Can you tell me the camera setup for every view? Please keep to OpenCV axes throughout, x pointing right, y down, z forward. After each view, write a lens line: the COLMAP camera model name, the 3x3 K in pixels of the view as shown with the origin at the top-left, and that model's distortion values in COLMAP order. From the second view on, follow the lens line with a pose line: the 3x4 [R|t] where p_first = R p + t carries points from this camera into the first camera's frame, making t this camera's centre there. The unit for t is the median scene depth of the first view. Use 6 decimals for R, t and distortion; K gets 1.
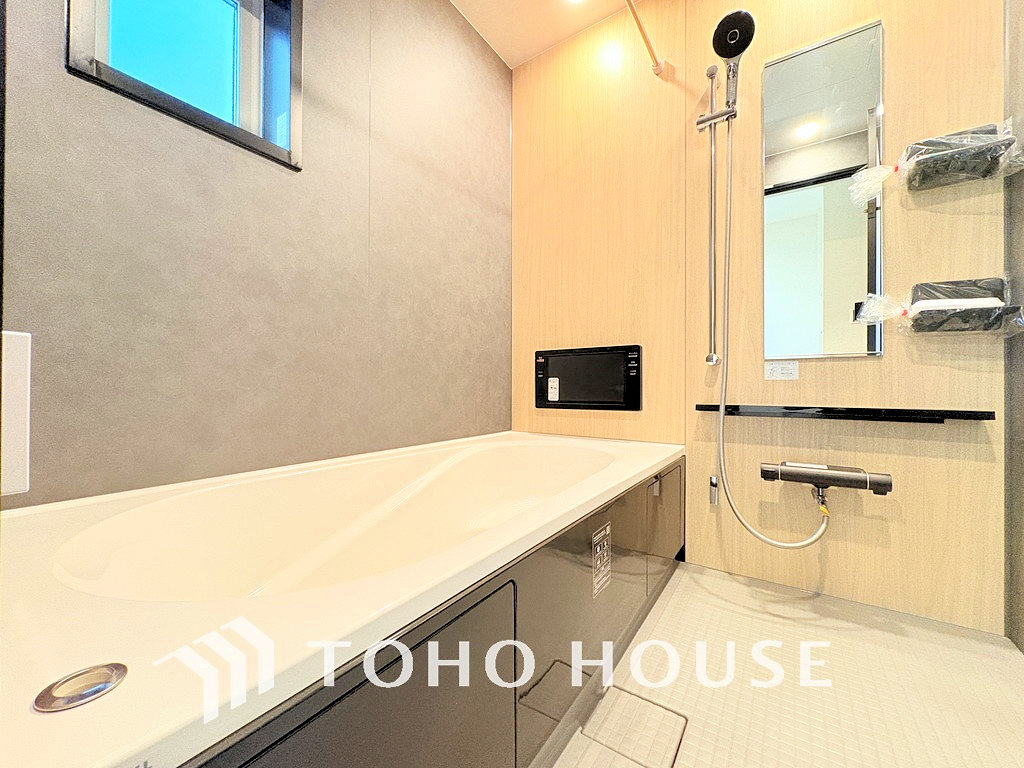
lens RADIAL K [[406.3, 0, 512.4], [0, 406.3, 383.3], [0, 0, 1]] dist [-0.006726, 0.000159]
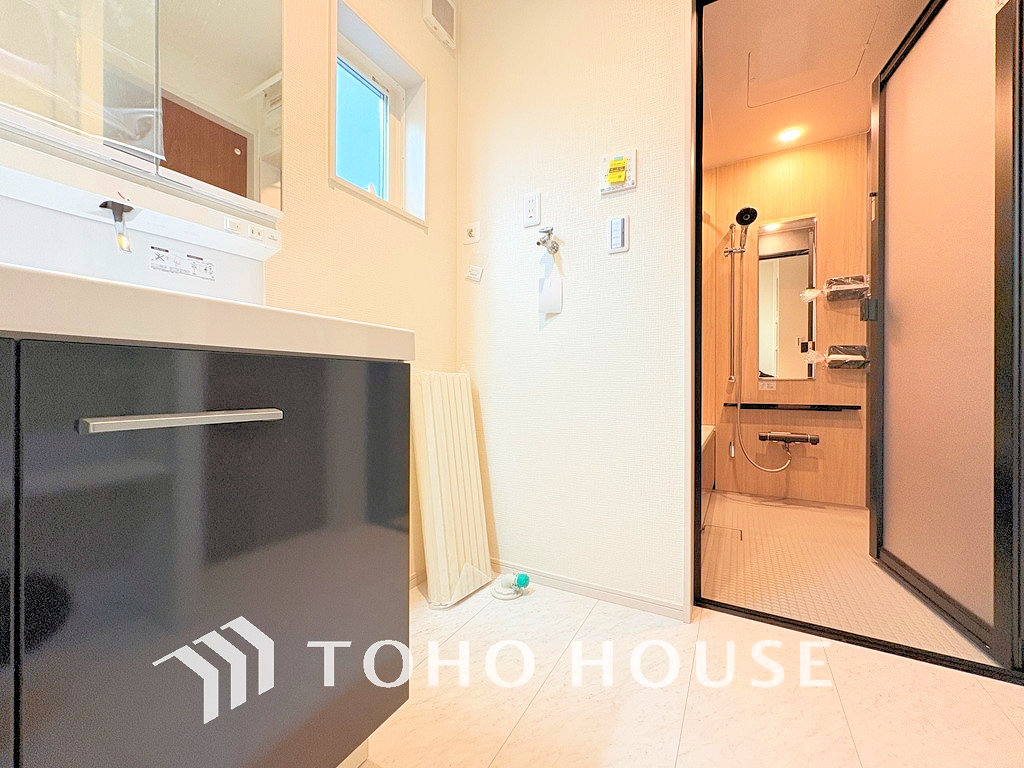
lens RADIAL K [[406.3, 0, 511.5], [0, 406.3, 383.8], [0, 0, 1]] dist [-0.006726, 0.000159]
pose [[0.995502, -0.000082, 0.094736, -0.830645], [-0.000274, 0.999993, 0.003745, -0.052353], [-0.094736, -0.003755, 0.995495, -0.917130]]
